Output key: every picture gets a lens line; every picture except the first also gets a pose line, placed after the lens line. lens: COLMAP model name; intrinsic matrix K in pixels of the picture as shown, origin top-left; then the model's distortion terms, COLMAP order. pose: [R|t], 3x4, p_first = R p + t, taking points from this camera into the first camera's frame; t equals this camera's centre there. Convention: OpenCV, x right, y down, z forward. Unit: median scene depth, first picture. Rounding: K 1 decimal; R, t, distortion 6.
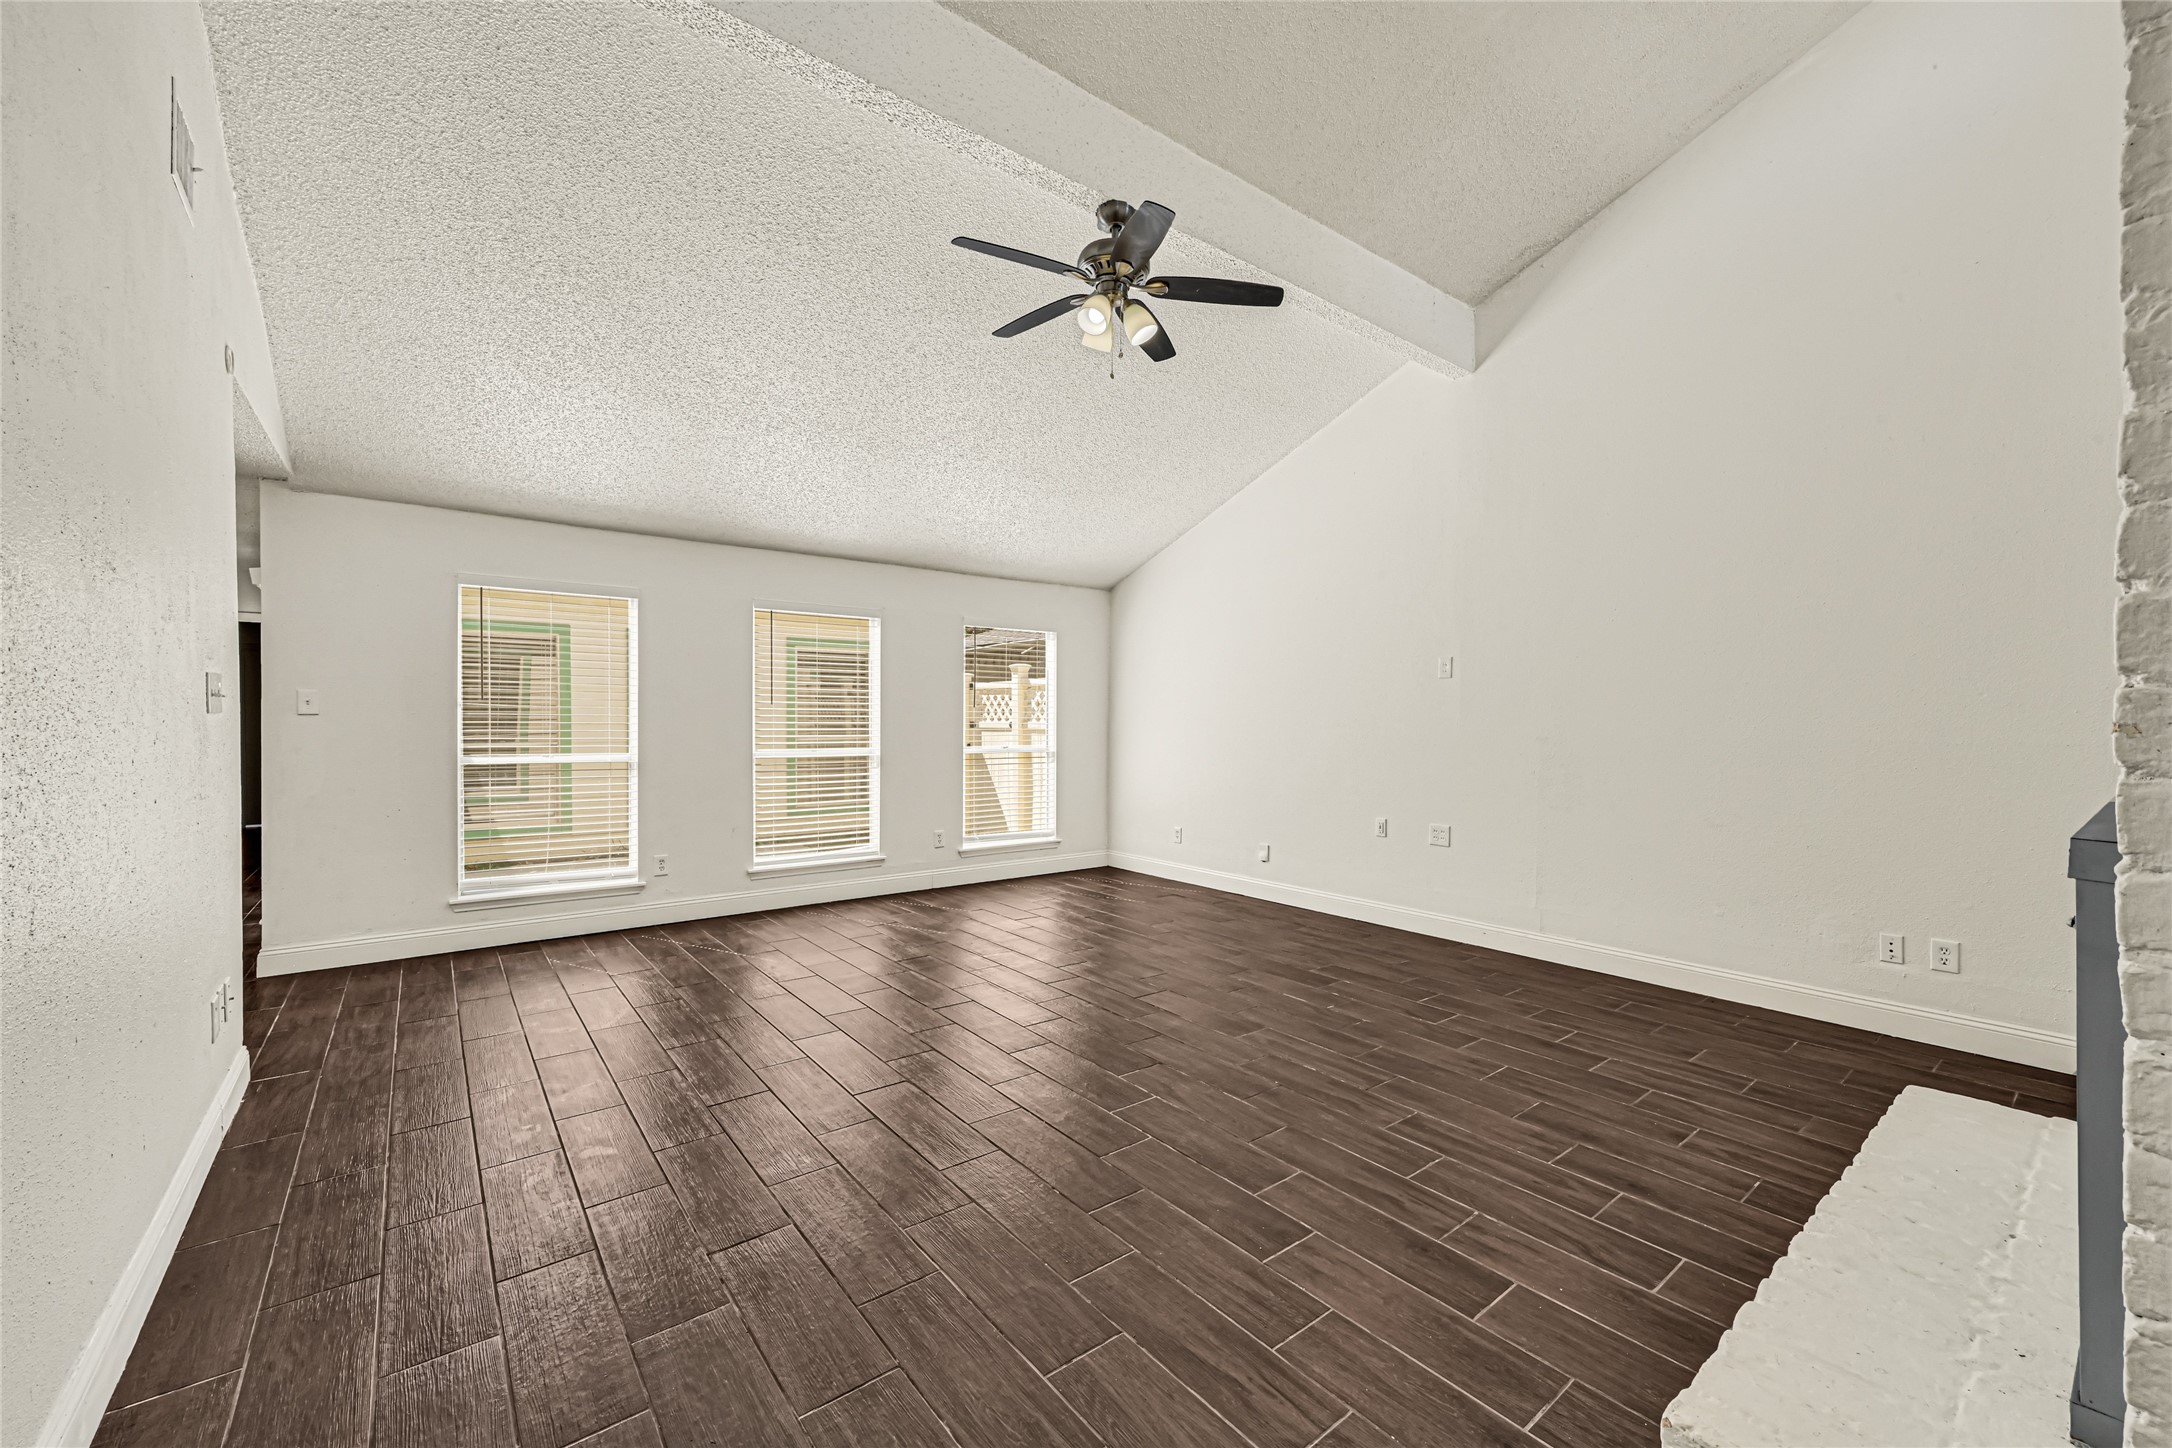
lens RADIAL K [[879.4, 0, 1079.9], [0, 879.4, 714.0], [0, 0, 1]] dist [0.000240, 0.000808]
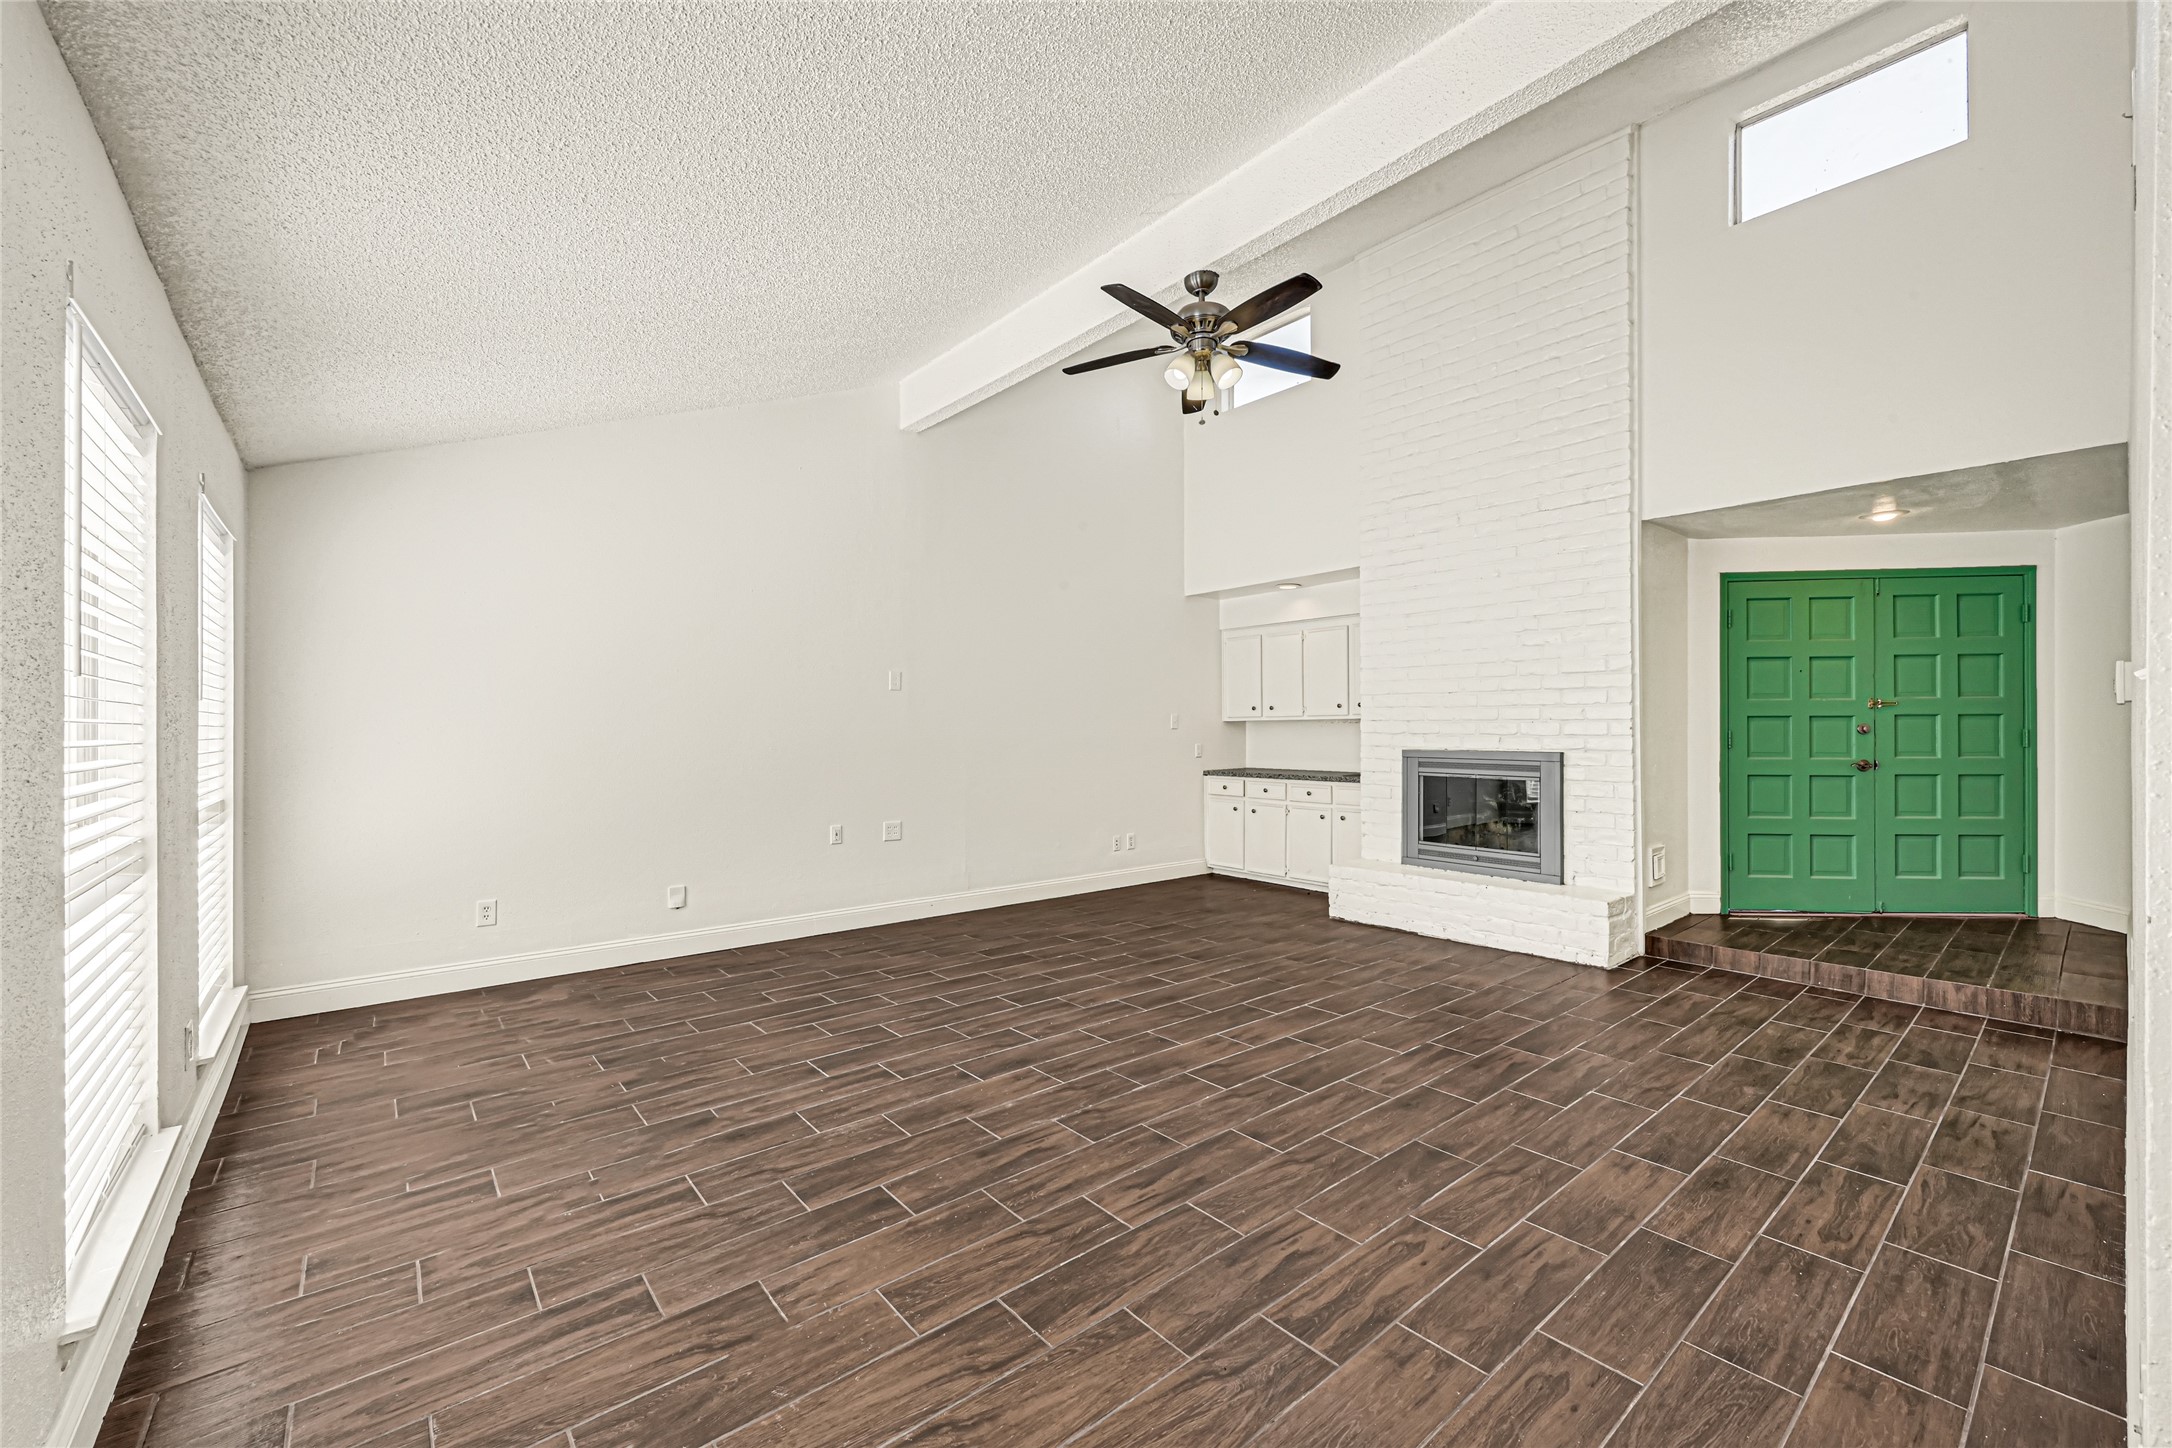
lens RADIAL K [[879.4, 0, 1088.4], [0, 879.4, 711.2], [0, 0, 1]] dist [0.000240, 0.000808]
pose [[-0.043736, 0.011372, 0.998978, -1.194193], [-0.004519, 0.999923, -0.011581, -0.005410], [-0.999033, -0.005021, -0.043681, 1.315190]]
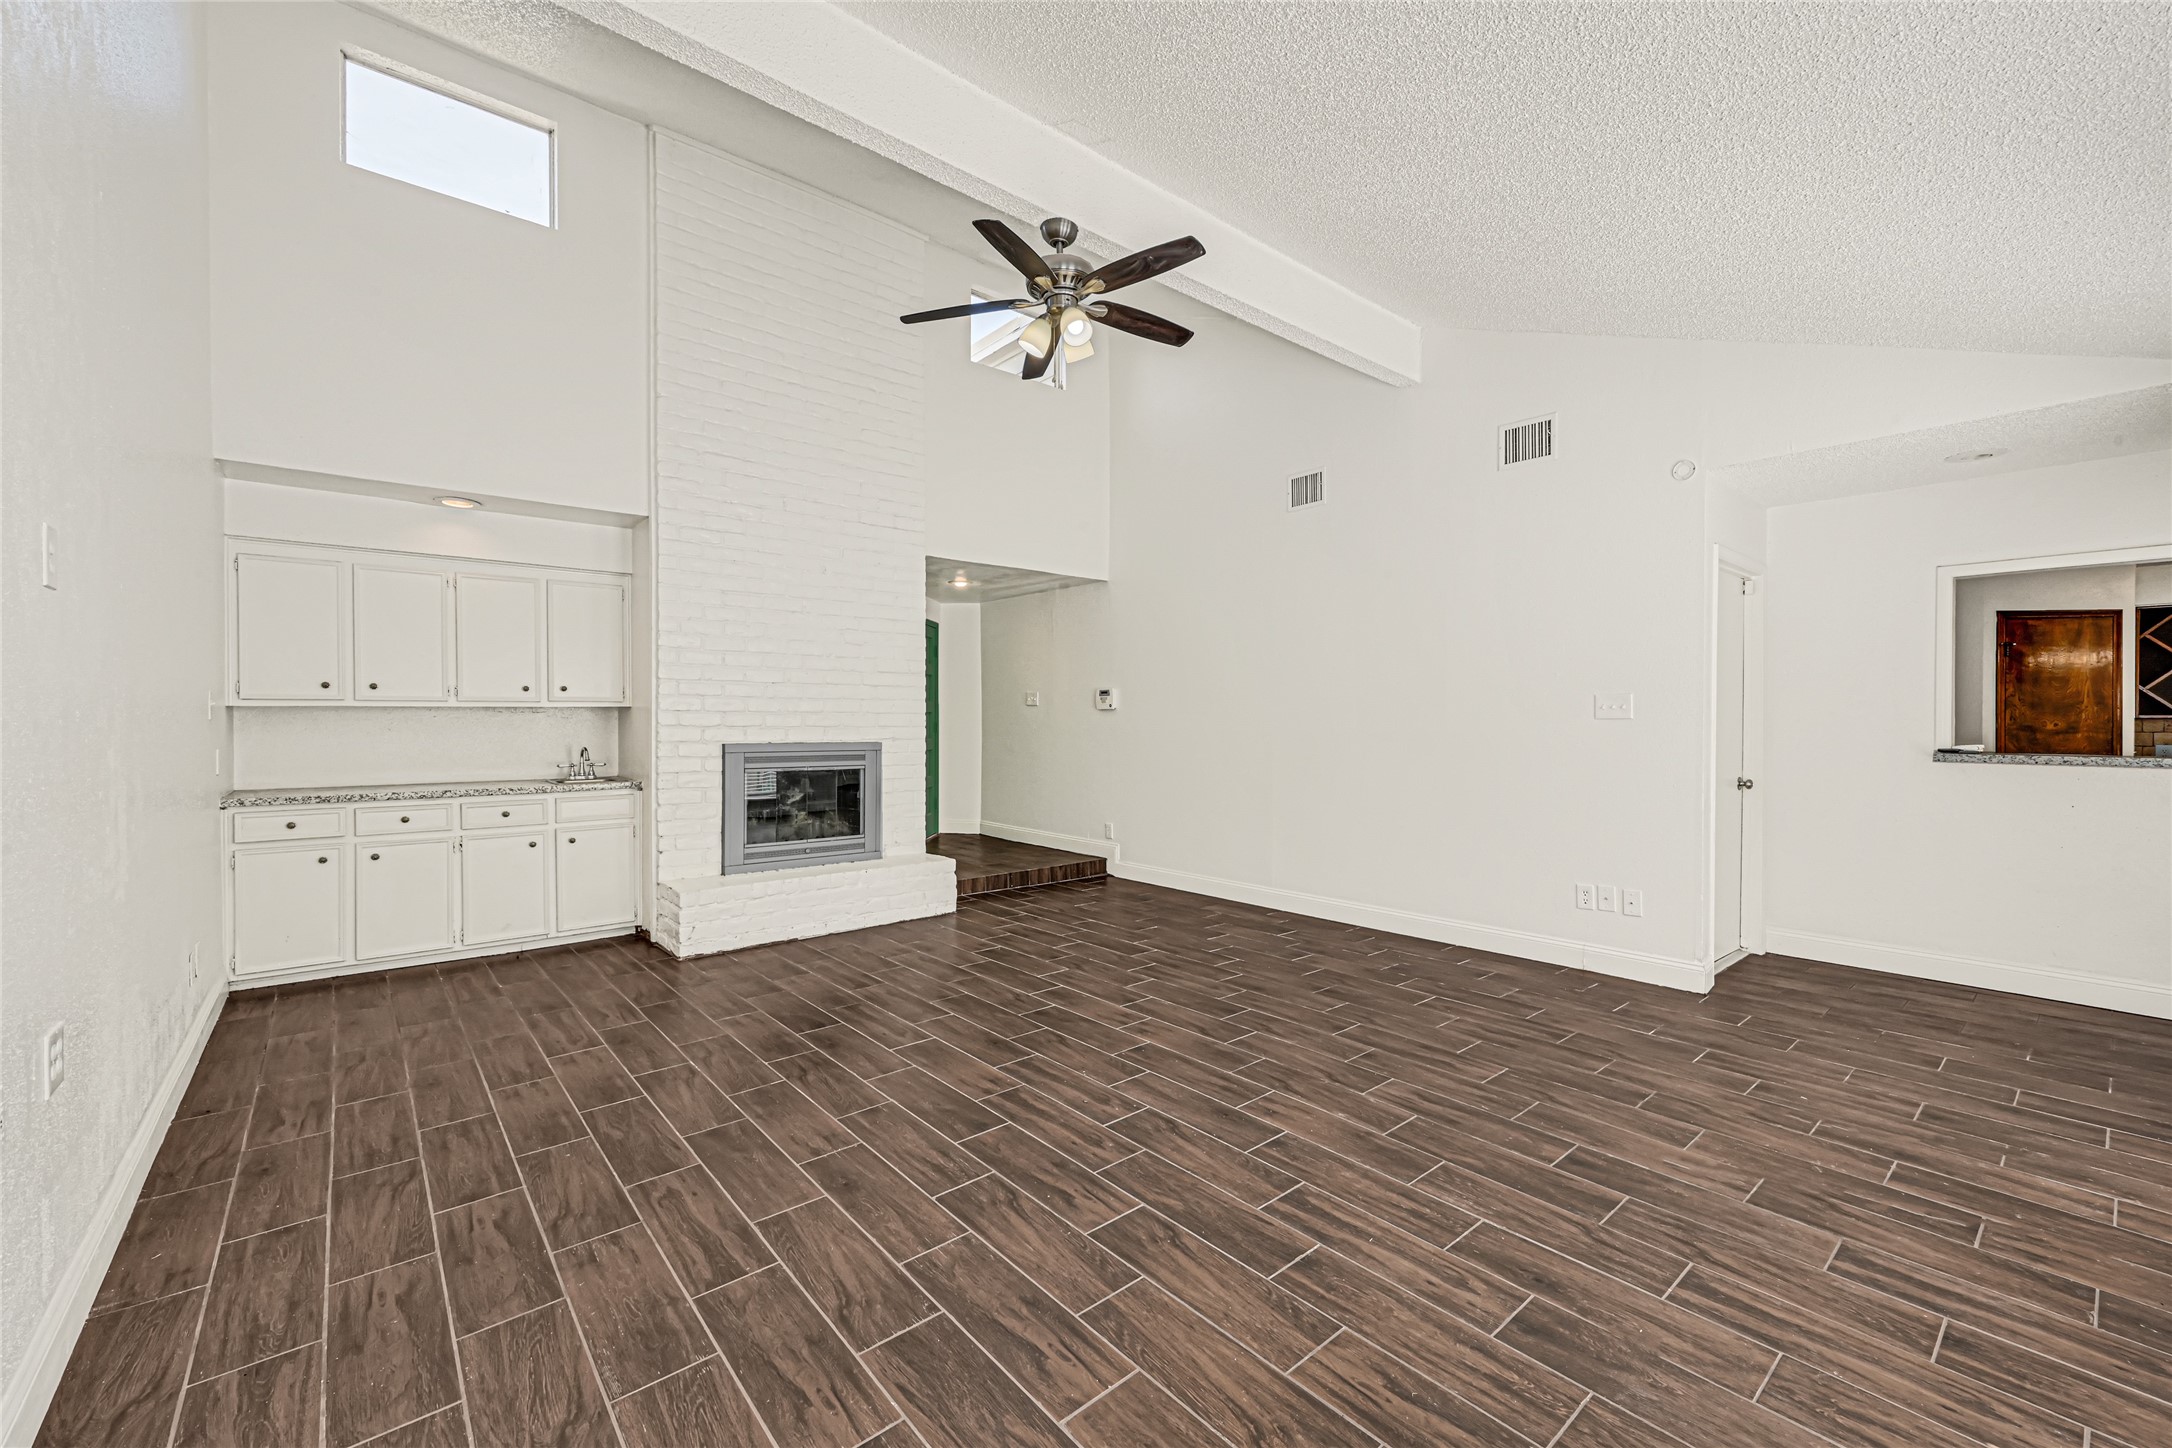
lens RADIAL K [[879.4, 0, 1087.3], [0, 879.4, 733.0], [0, 0, 1]] dist [0.000240, 0.000808]
pose [[-0.998351, -0.008552, -0.056761, 0.071193], [-0.009028, 0.999926, 0.008121, 0.010975], [0.056688, 0.008620, -0.998355, 2.236697]]
